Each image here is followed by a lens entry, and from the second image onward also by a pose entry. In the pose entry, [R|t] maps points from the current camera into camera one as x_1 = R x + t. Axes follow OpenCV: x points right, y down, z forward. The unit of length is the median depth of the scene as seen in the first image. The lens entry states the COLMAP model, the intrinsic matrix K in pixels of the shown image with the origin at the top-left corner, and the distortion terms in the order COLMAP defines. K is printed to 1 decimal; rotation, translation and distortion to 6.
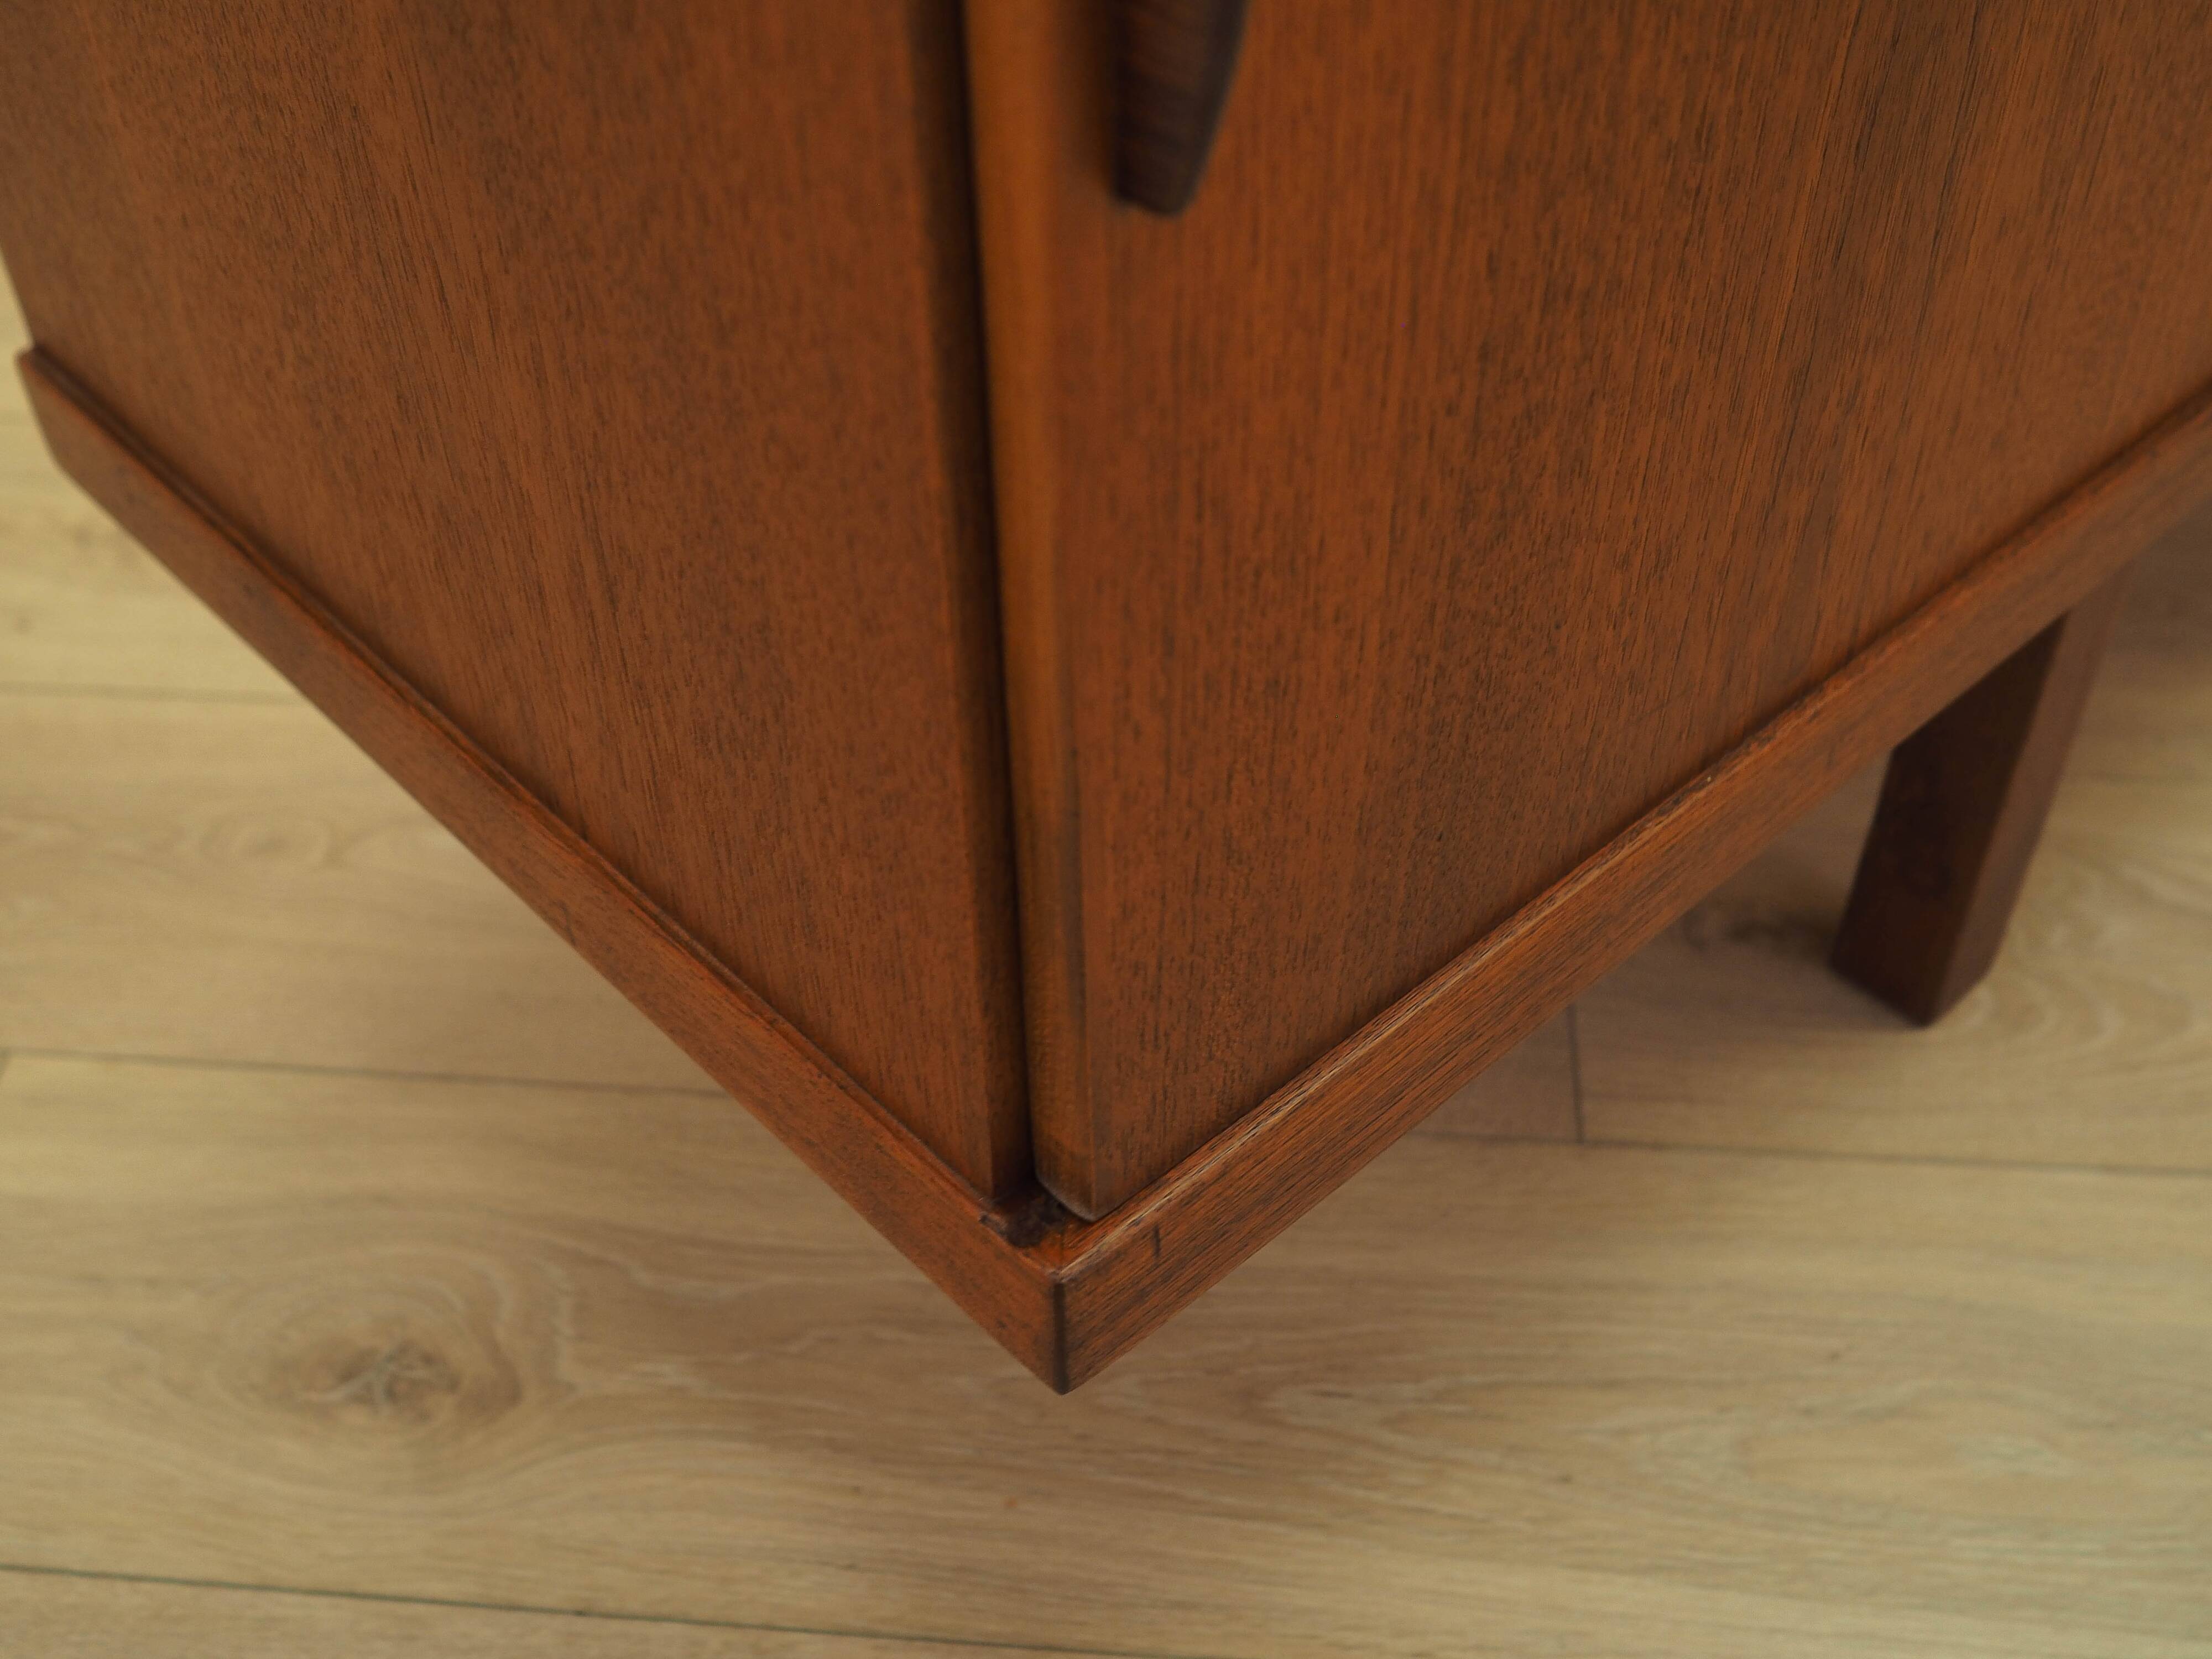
lens RADIAL K [[2395.8, 0, 1099.5], [0, 2395.8, 829.3], [0, 0, 1]] dist [-0.016990, -0.012126]
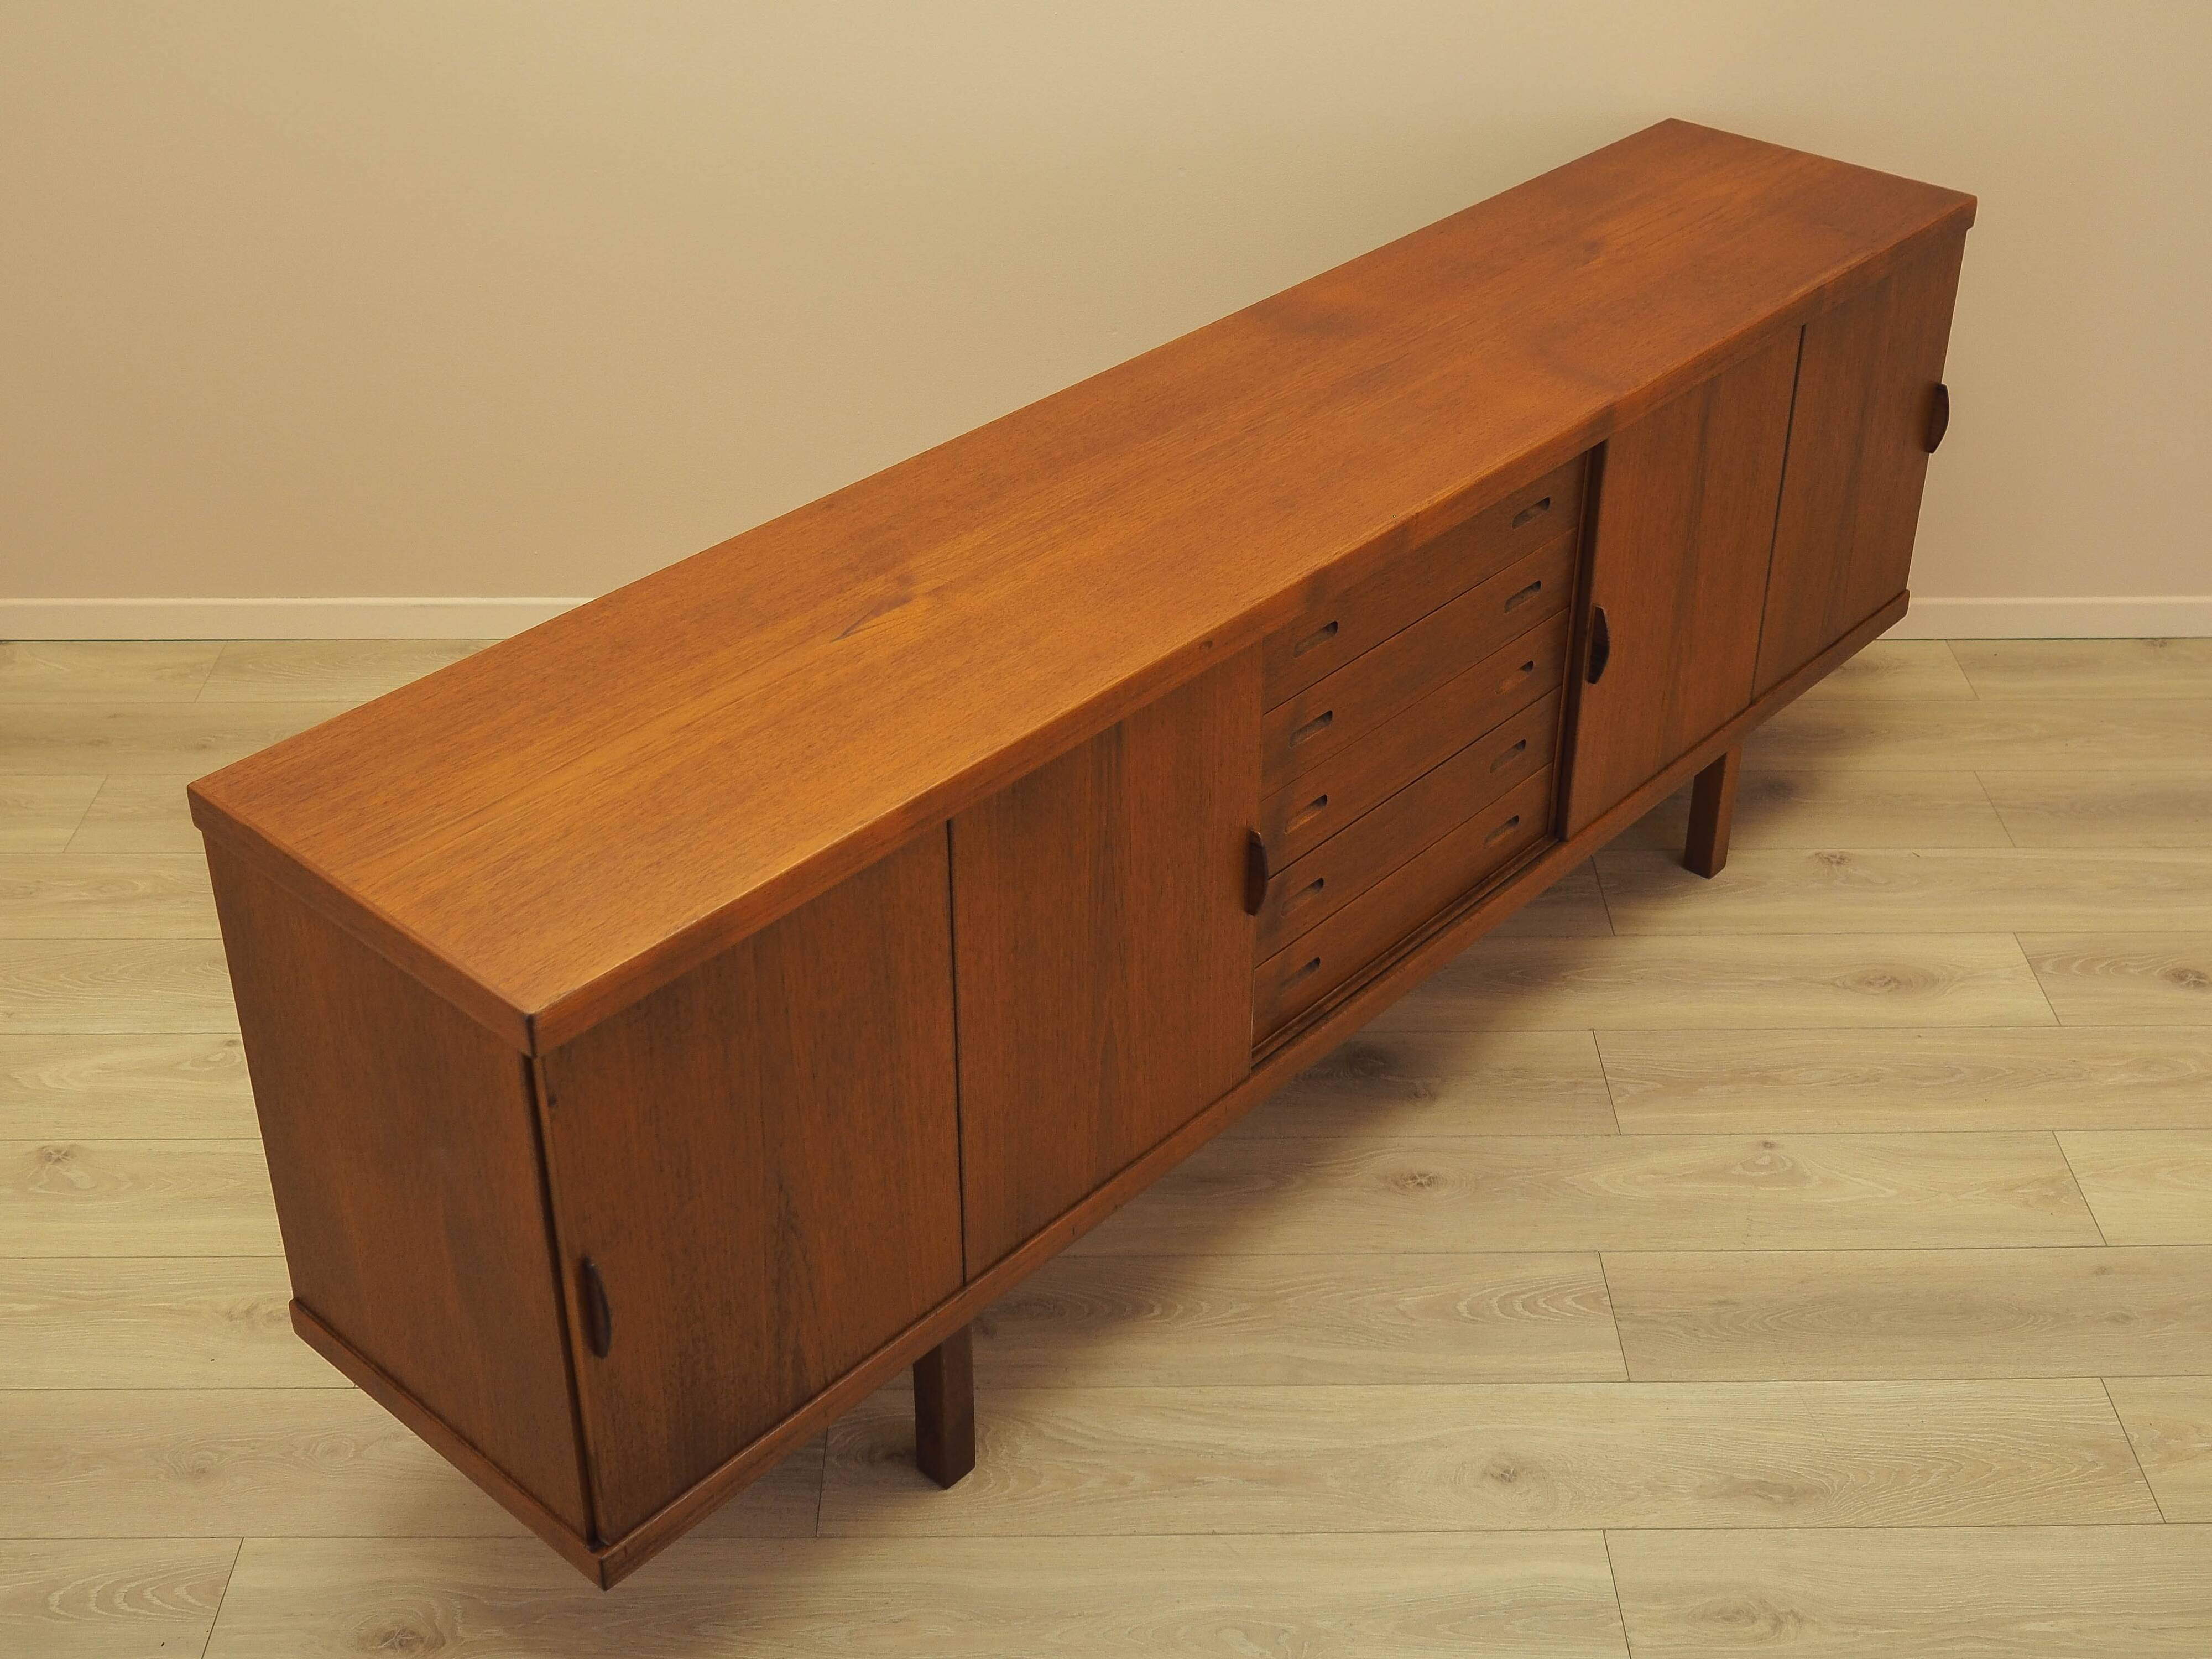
lens RADIAL K [[2690.9, 0, 1123.2], [0, 2690.9, 692.4], [0, 0, 1]] dist [-0.007648, 0.007264]
pose [[0.994980, -0.026685, 0.096454, 0.318491], [0.047147, 0.975127, -0.216577, -0.158472], [-0.088275, 0.220037, 0.971489, -2.681685]]
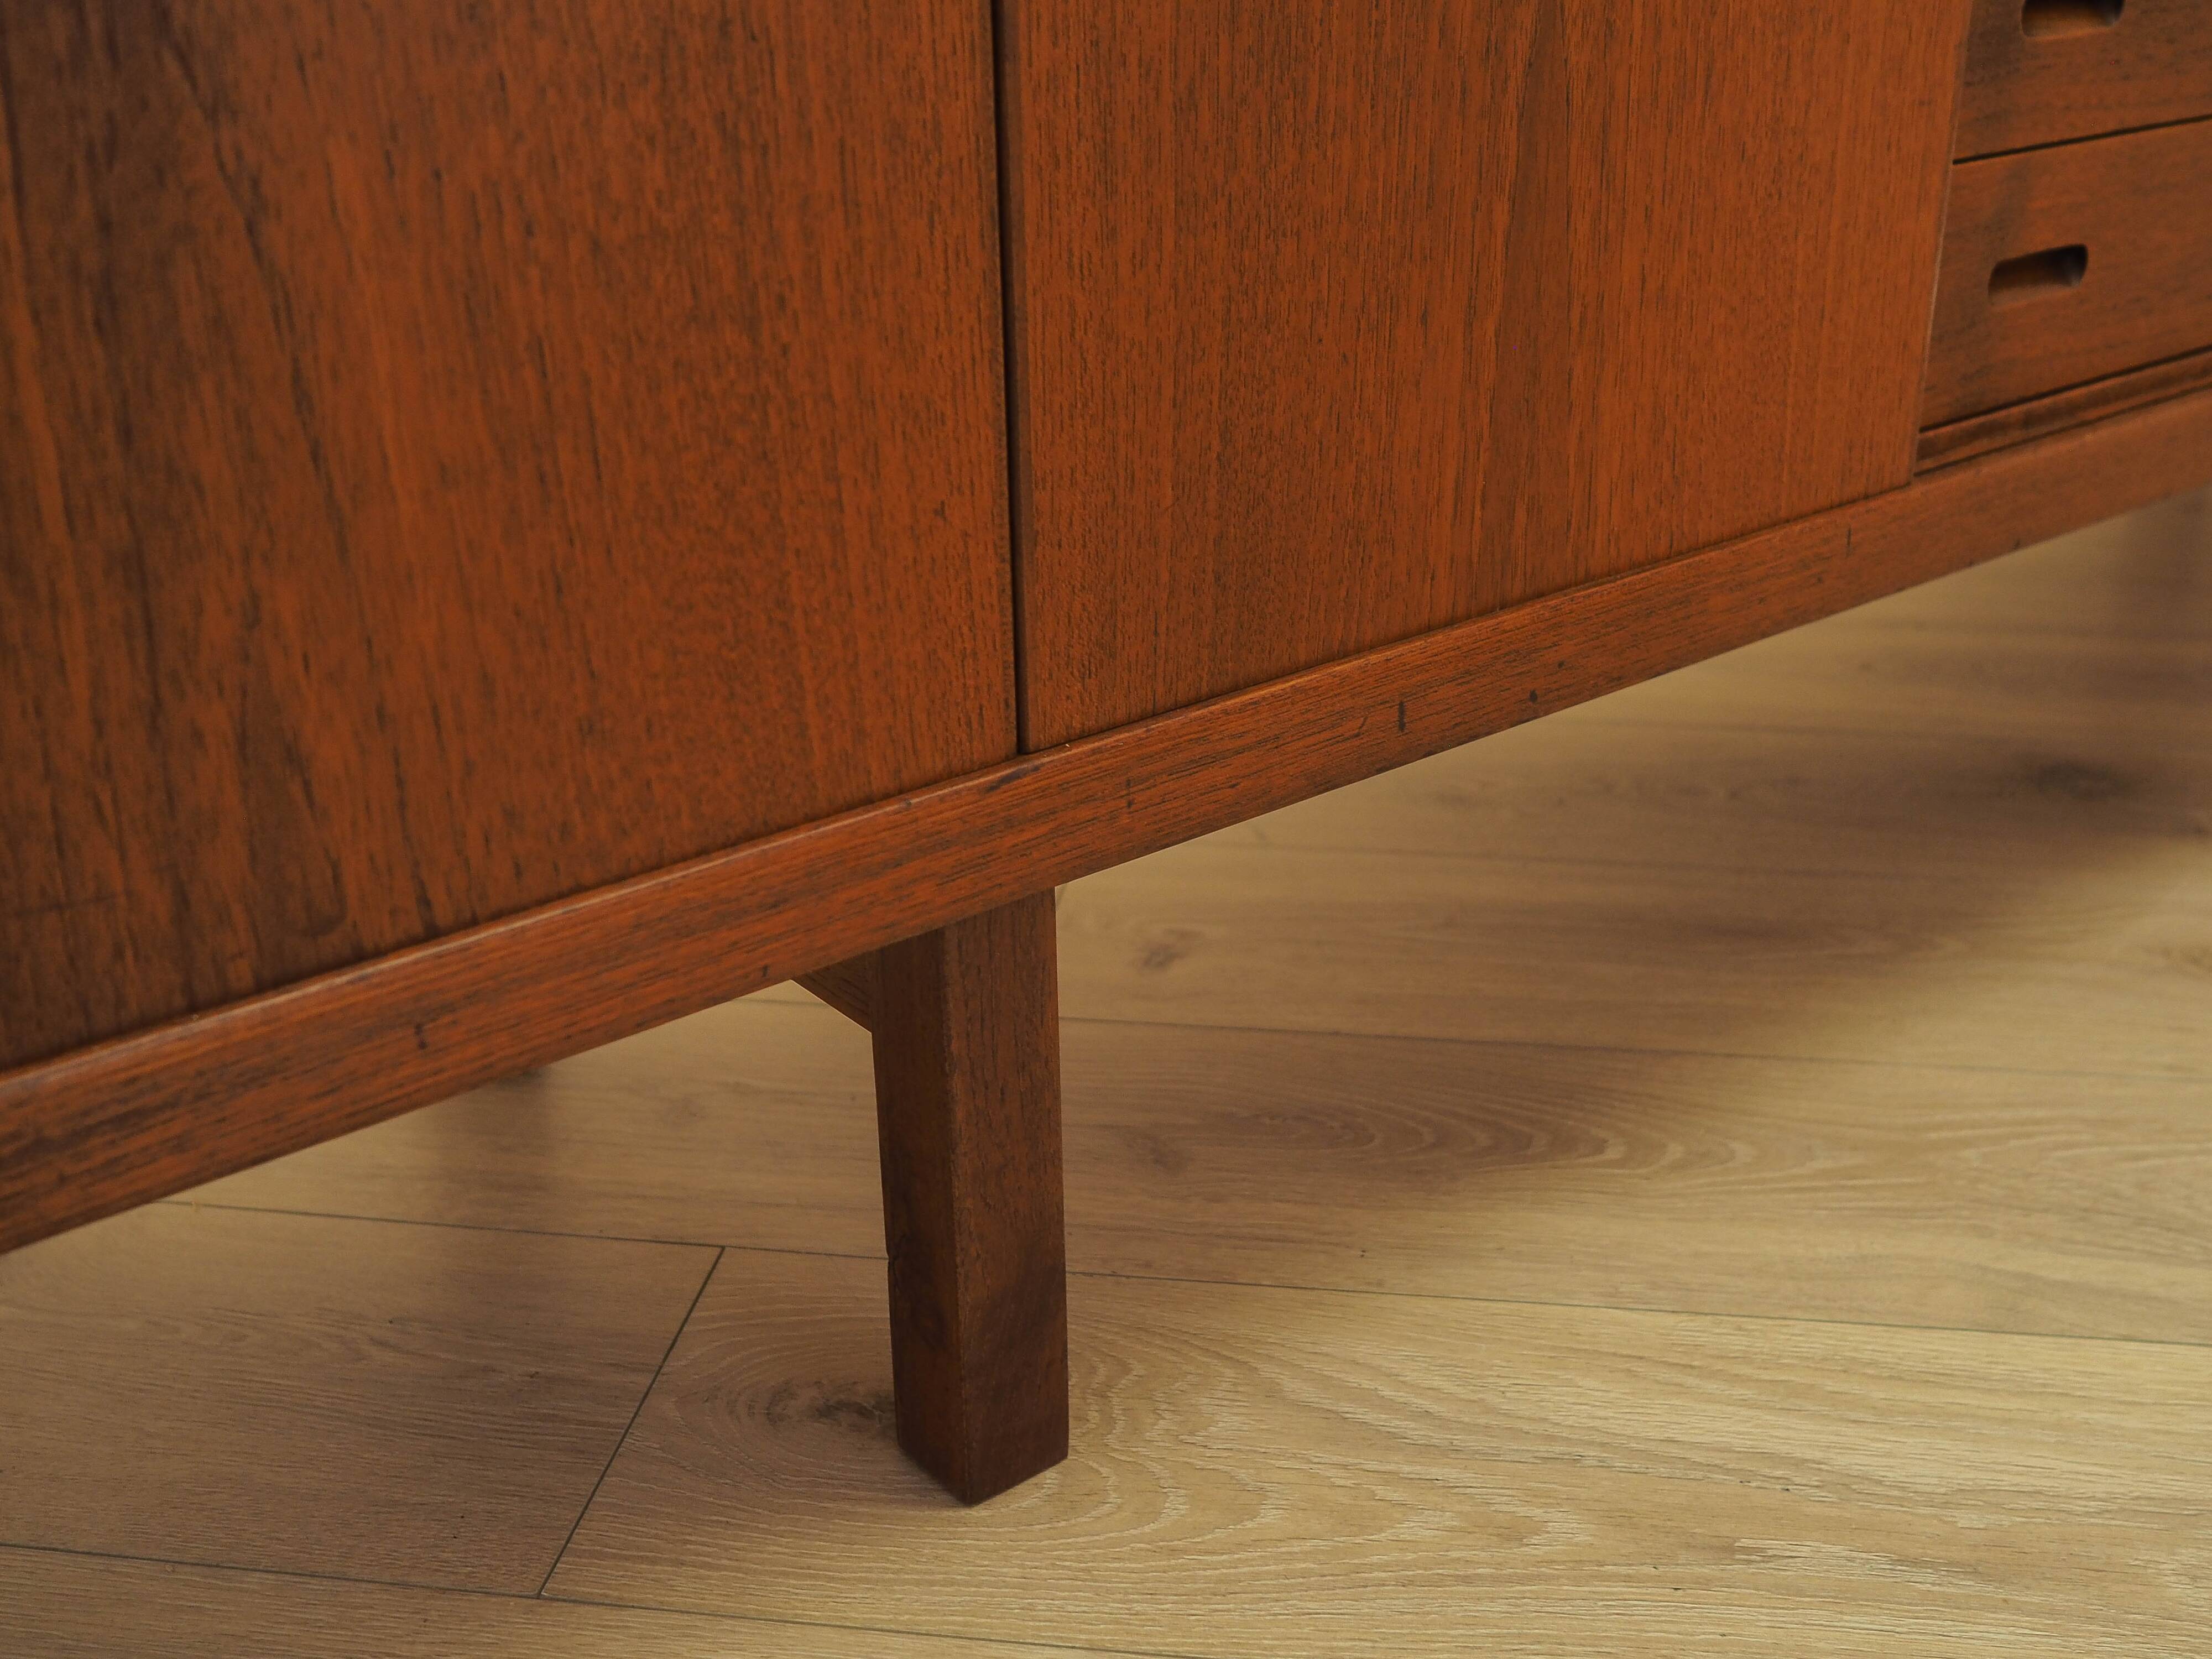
lens RADIAL K [[2454.8, 0, 1200.5], [0, 2454.8, 883.6], [0, 0, 1]] dist [-0.021451, -0.012572]
pose [[0.999017, 0.036196, -0.025609, 0.526251], [-0.042310, 0.950936, -0.306480, 0.164958], [0.013259, 0.307262, 0.951533, 0.029090]]
